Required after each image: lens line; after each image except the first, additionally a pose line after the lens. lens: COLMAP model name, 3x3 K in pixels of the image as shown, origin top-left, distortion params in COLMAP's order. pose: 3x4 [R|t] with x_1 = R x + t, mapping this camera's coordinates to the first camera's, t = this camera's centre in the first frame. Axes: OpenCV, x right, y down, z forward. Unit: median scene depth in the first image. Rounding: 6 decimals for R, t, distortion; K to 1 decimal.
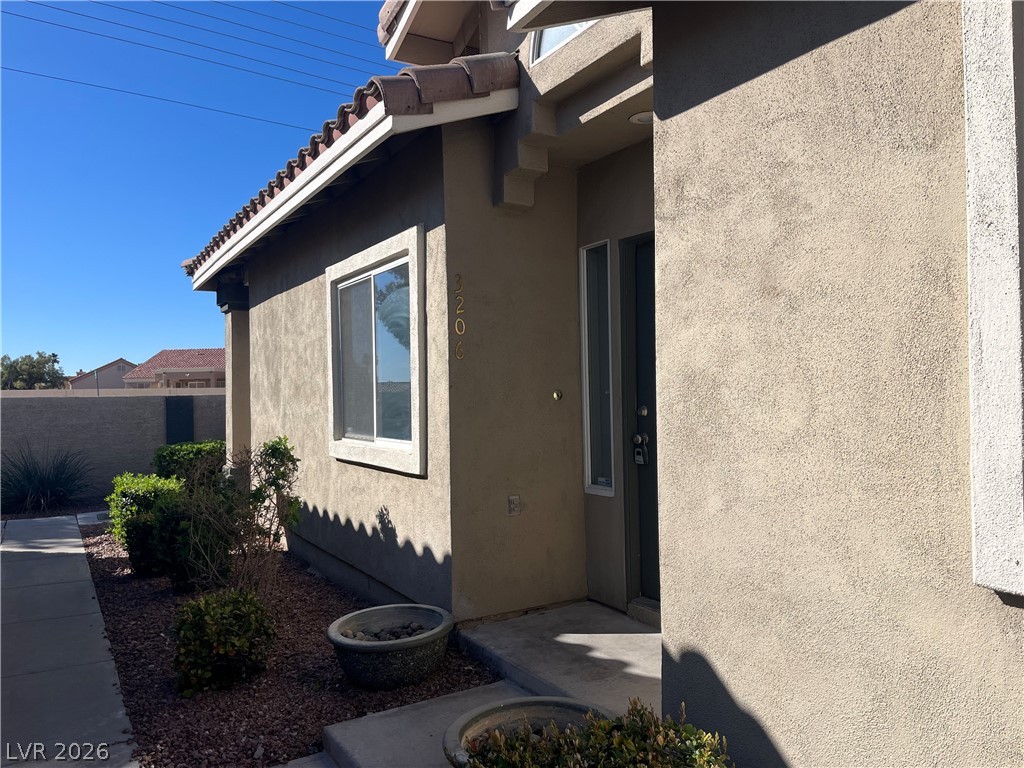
lens RADIAL K [[779.7, 0, 516.6], [0, 779.7, 387.4], [0, 0, 1]] dist [0.078275, -0.103166]
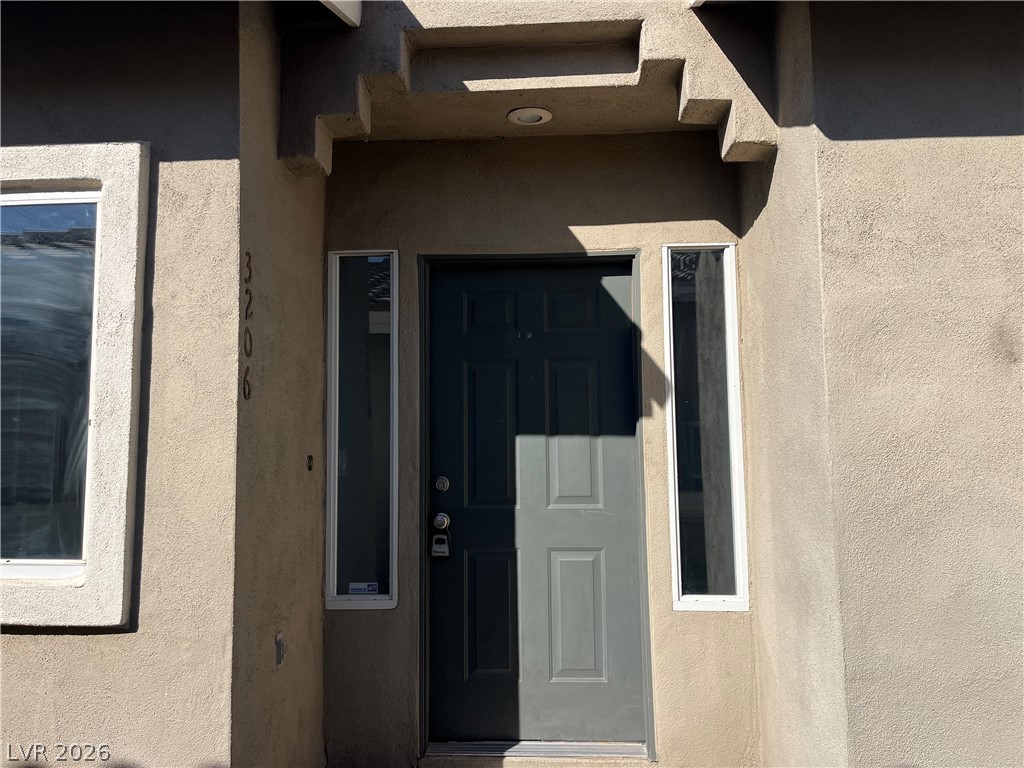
lens RADIAL K [[779.7, 0, 514.1], [0, 779.7, 377.4], [0, 0, 1]] dist [0.078275, -0.103166]
pose [[0.550418, 0.087939, 0.830245, -0.438002], [-0.007825, 0.994937, -0.100196, 0.003020], [-0.834853, 0.048653, 0.548319, 0.525807]]
